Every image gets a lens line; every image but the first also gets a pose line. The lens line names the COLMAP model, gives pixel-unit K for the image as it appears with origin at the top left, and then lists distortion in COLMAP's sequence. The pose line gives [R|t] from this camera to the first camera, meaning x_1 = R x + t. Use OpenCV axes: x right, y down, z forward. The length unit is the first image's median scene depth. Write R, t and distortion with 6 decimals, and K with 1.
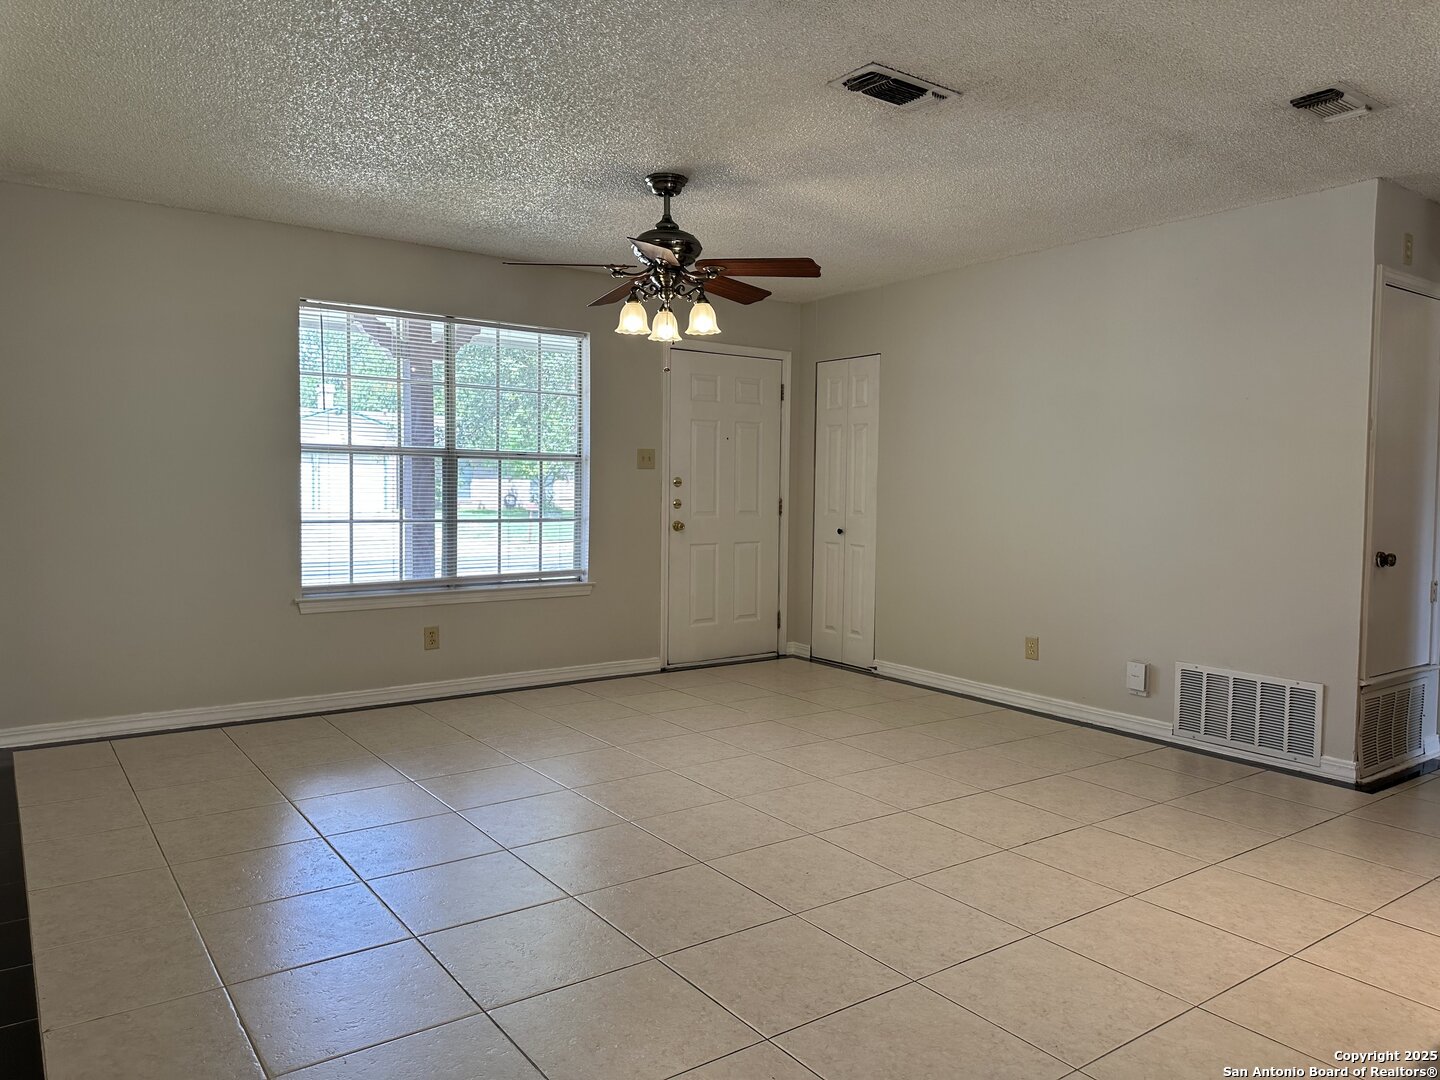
lens RADIAL K [[1004.1, 0, 727.0], [0, 1004.1, 533.0], [0, 0, 1]] dist [0.173790, -0.383746]
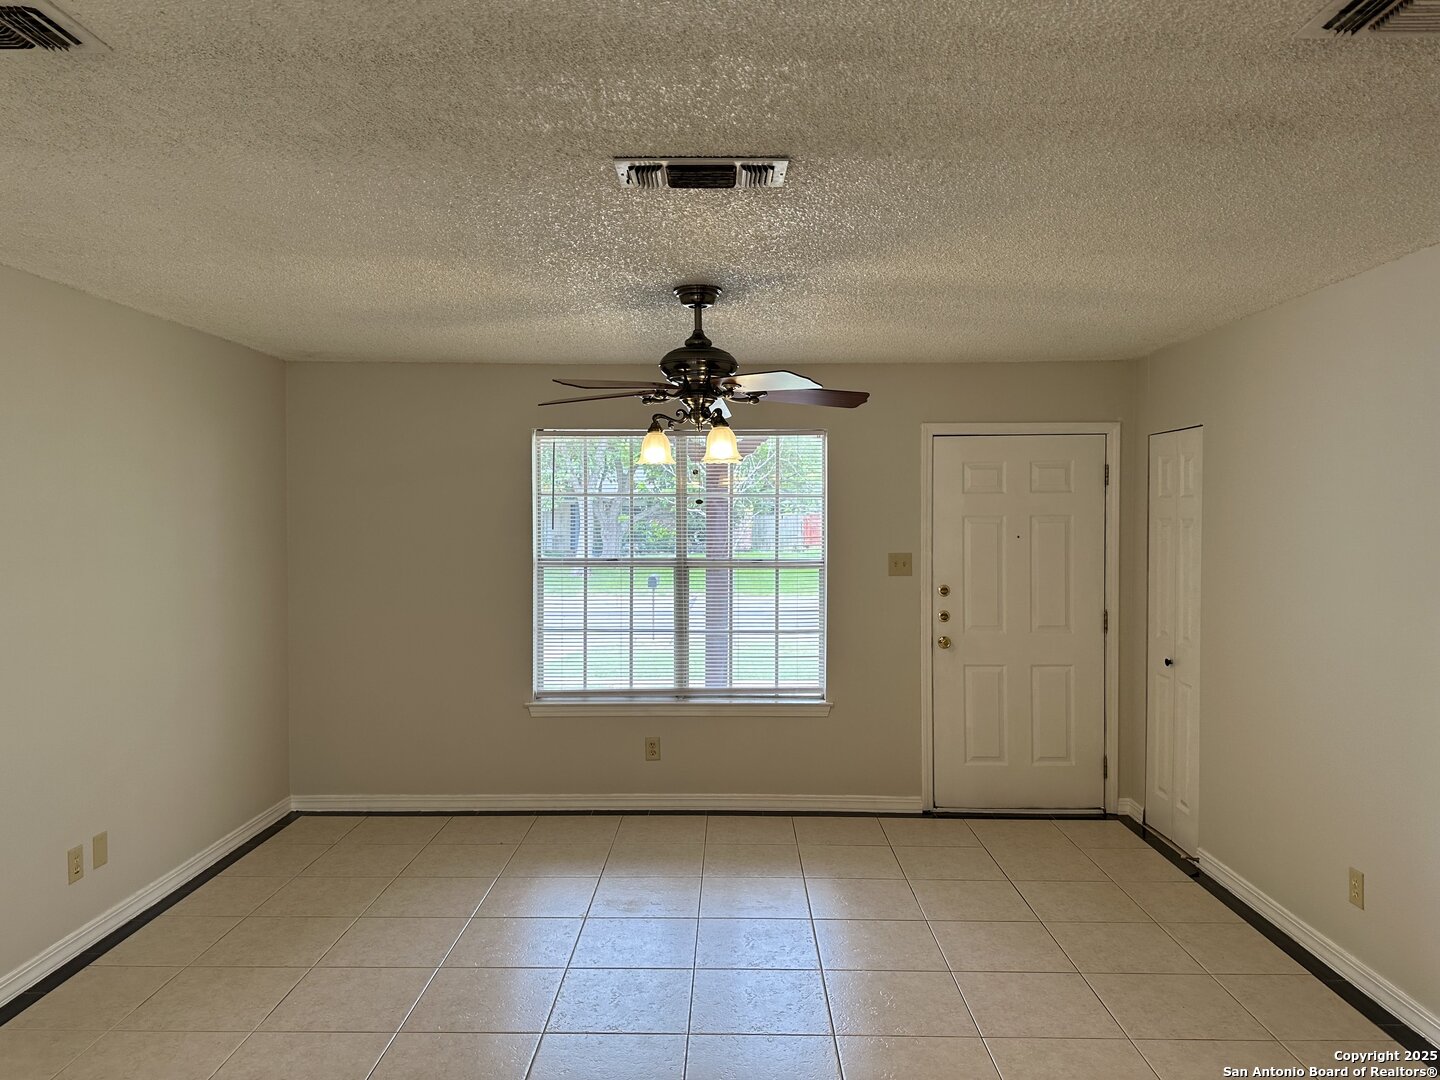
lens RADIAL K [[1007.3, 0, 720.5], [0, 1007.3, 531.6], [0, 0, 1]] dist [0.157703, -0.208992]
pose [[0.800451, -0.004038, -0.599385, 0.329407], [-0.018691, 0.999323, -0.031694, -0.073088], [0.599107, 0.036572, 0.799833, 0.207931]]
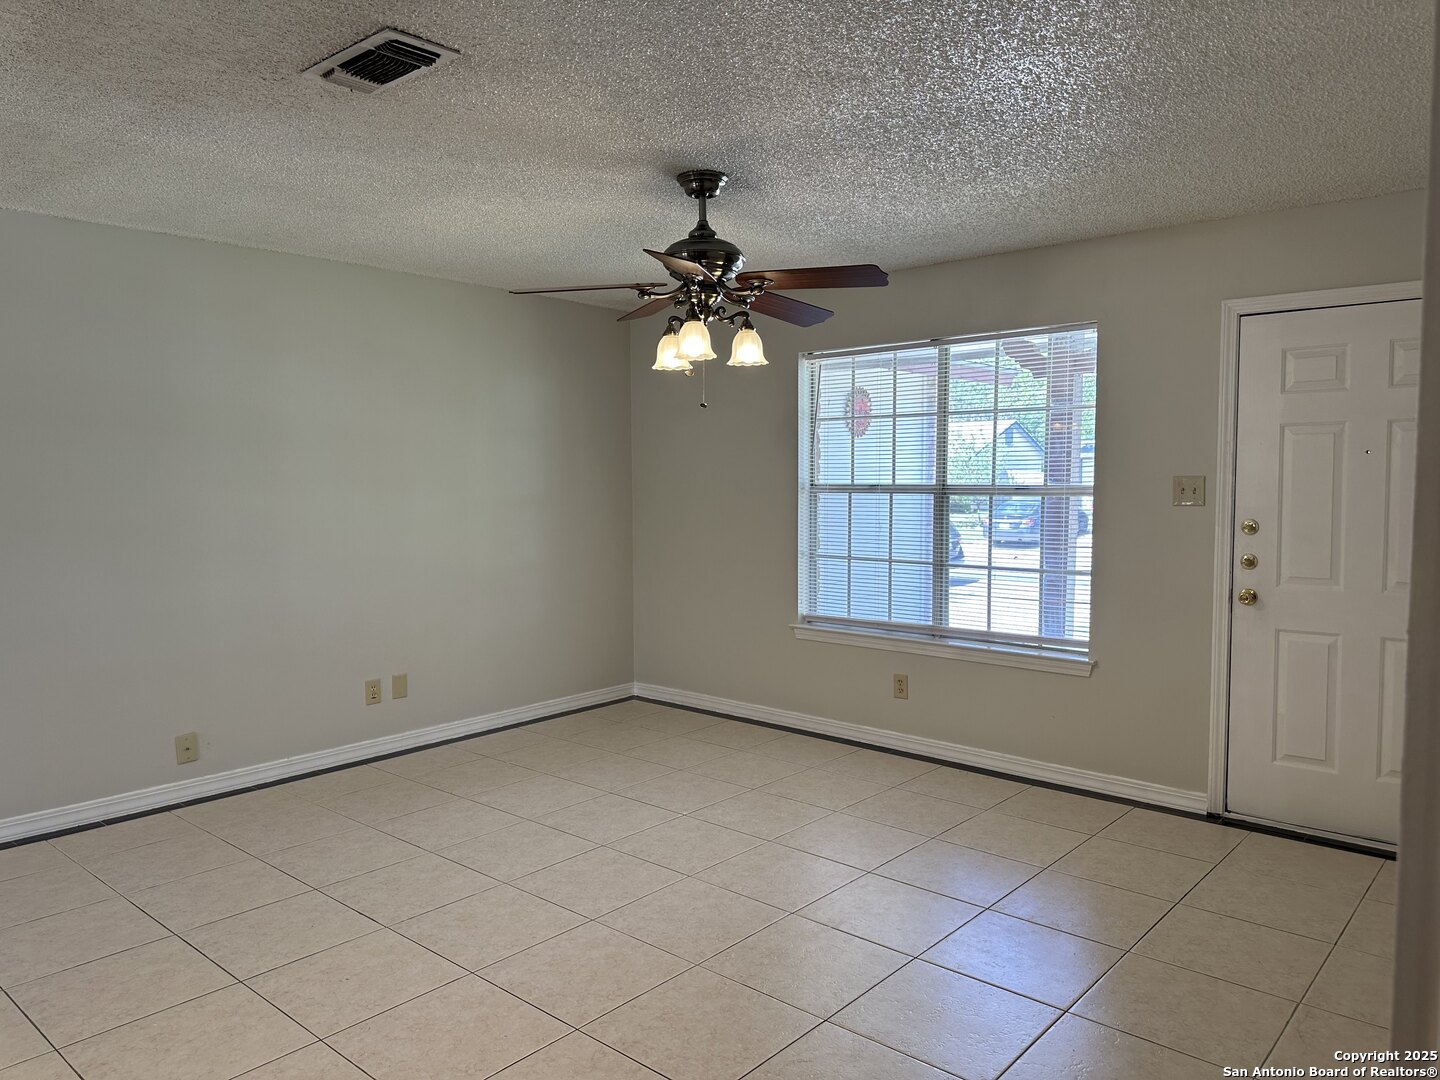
lens RADIAL K [[1010.4, 0, 719.9], [0, 1010.4, 534.5], [0, 0, 1]] dist [0.082070, -0.117383]
pose [[0.224876, 0.043886, -0.973399, 0.520970], [-0.041774, 0.998501, 0.035367, -0.057336], [0.973492, 0.032710, 0.226372, 0.559751]]
